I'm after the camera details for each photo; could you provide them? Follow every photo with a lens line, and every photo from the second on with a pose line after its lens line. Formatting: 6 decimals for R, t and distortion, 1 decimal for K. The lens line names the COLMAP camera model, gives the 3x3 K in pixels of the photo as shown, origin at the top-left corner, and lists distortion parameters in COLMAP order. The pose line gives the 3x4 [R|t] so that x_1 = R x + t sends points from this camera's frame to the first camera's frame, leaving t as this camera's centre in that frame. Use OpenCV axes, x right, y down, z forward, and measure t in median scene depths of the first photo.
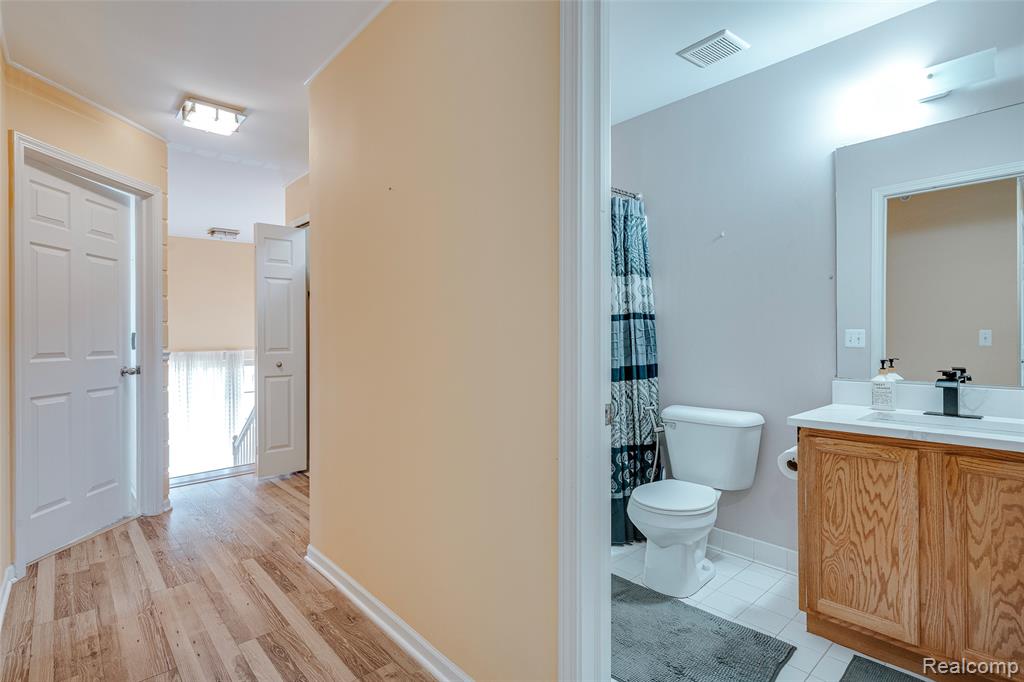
lens RADIAL K [[502.0, 0, 508.2], [0, 502.0, 339.6], [0, 0, 1]] dist [0.003929, 0.001031]
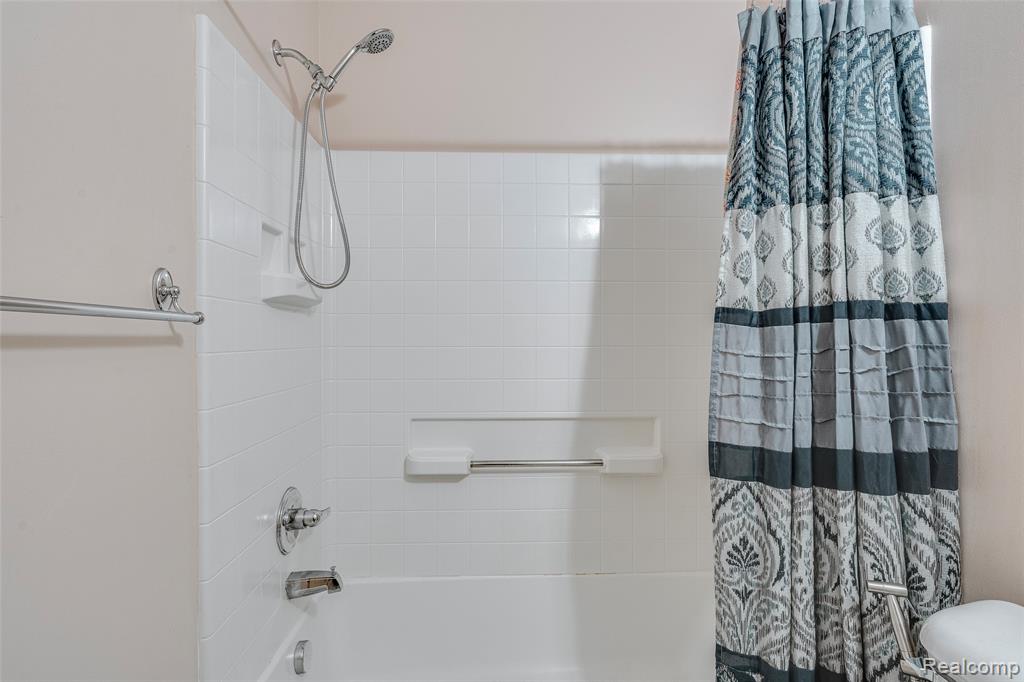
lens RADIAL K [[502.0, 0, 508.2], [0, 502.0, 339.6], [0, 0, 1]] dist [0.003929, 0.001031]
pose [[0.766311, 0.006232, -0.642439, 0.295870], [-0.008807, 0.999961, -0.000806, -0.023669], [0.642409, 0.006275, 0.766336, 0.575413]]
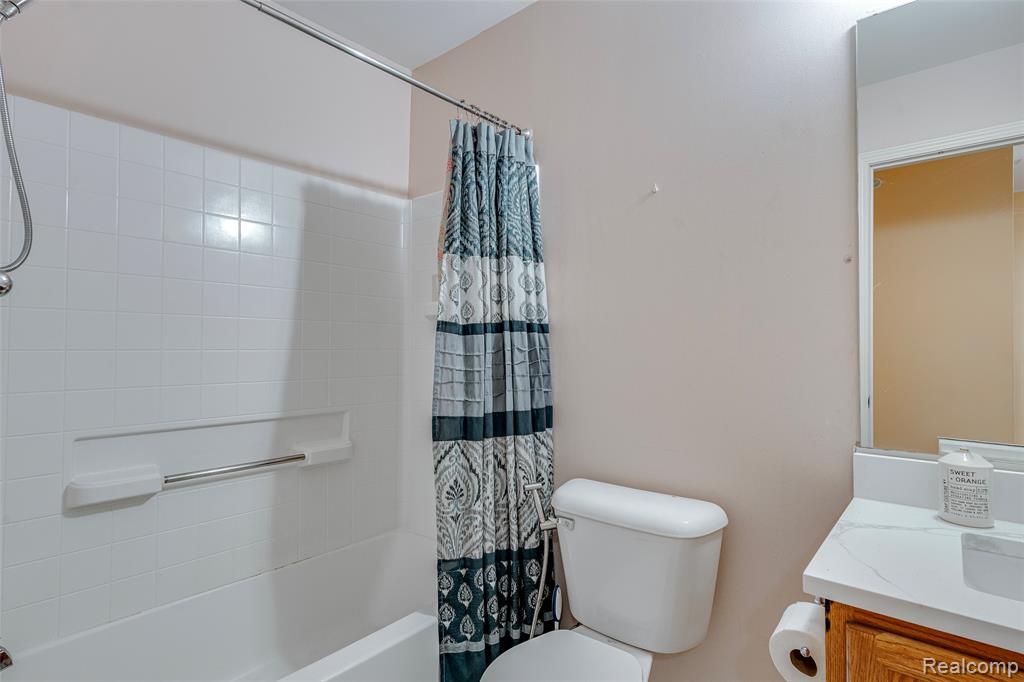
lens RADIAL K [[516.8, 0, 506.8], [0, 516.8, 337.2], [0, 0, 1]] dist [-0.002432, -0.000271]
pose [[0.992170, 0.013900, 0.124120, 0.171922], [-0.010697, 0.999593, -0.026434, -0.018130], [-0.124437, 0.024900, 0.991915, 0.404990]]
